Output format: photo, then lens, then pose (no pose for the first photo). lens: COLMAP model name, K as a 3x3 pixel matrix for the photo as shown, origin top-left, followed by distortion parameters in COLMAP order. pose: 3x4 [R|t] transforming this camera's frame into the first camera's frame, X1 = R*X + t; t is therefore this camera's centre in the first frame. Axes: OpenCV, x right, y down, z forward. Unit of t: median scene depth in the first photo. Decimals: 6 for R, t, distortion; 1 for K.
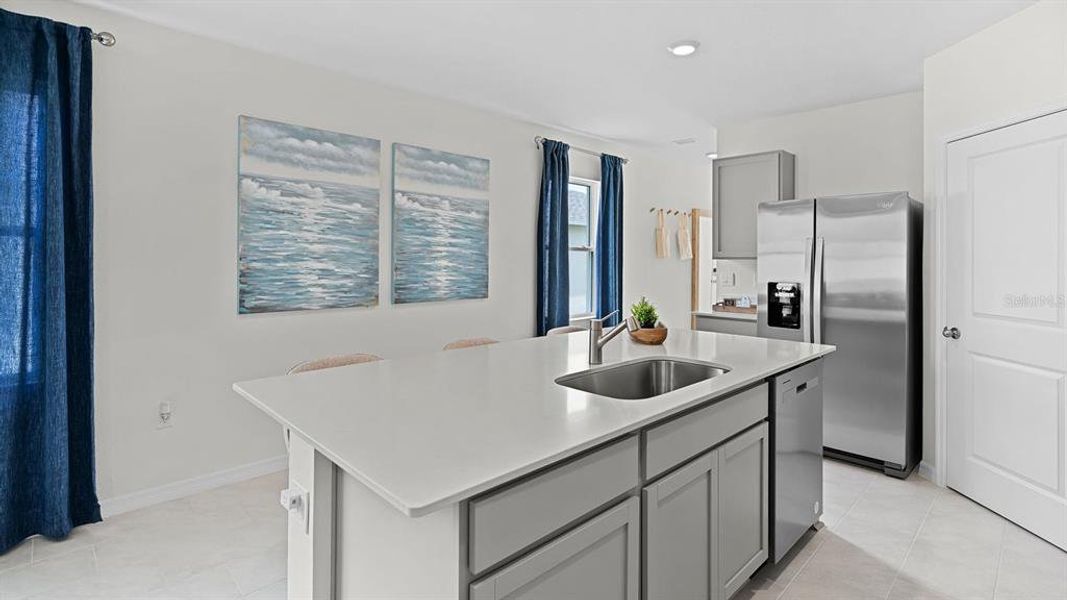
lens RADIAL K [[501.7, 0, 535.6], [0, 501.7, 259.4], [0, 0, 1]] dist [0.000188, 0.000155]
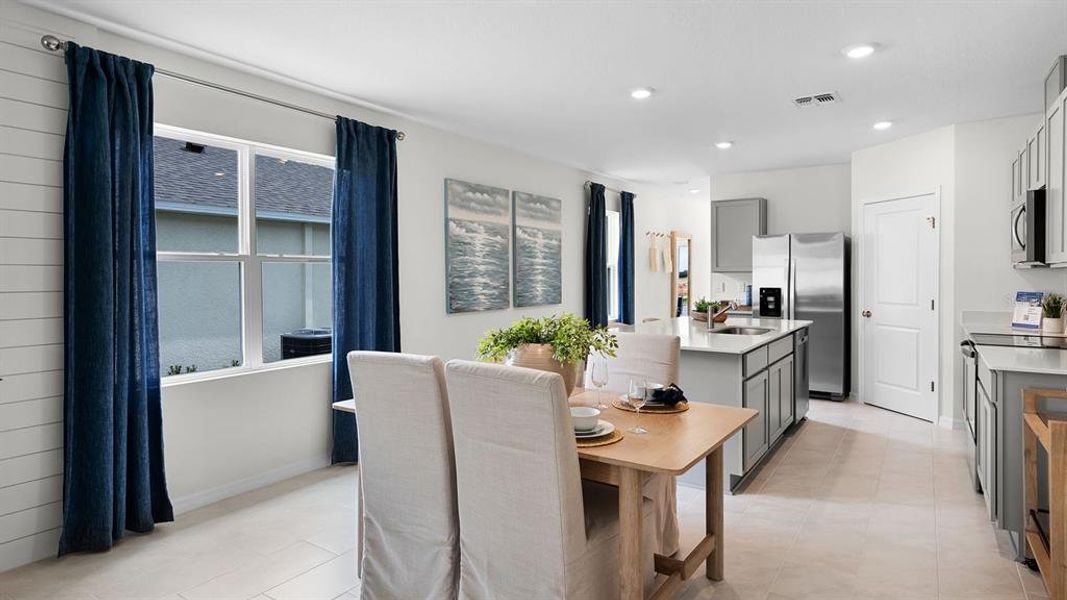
lens RADIAL K [[592.3, 0, 532.5], [0, 592.3, 274.9], [0, 0, 1]] dist [0.004294, 0.000422]
pose [[0.978265, -0.006903, 0.207245, -0.609442], [0.005981, 0.999969, 0.005078, -0.010059], [-0.207273, -0.003728, 0.978276, -0.647646]]
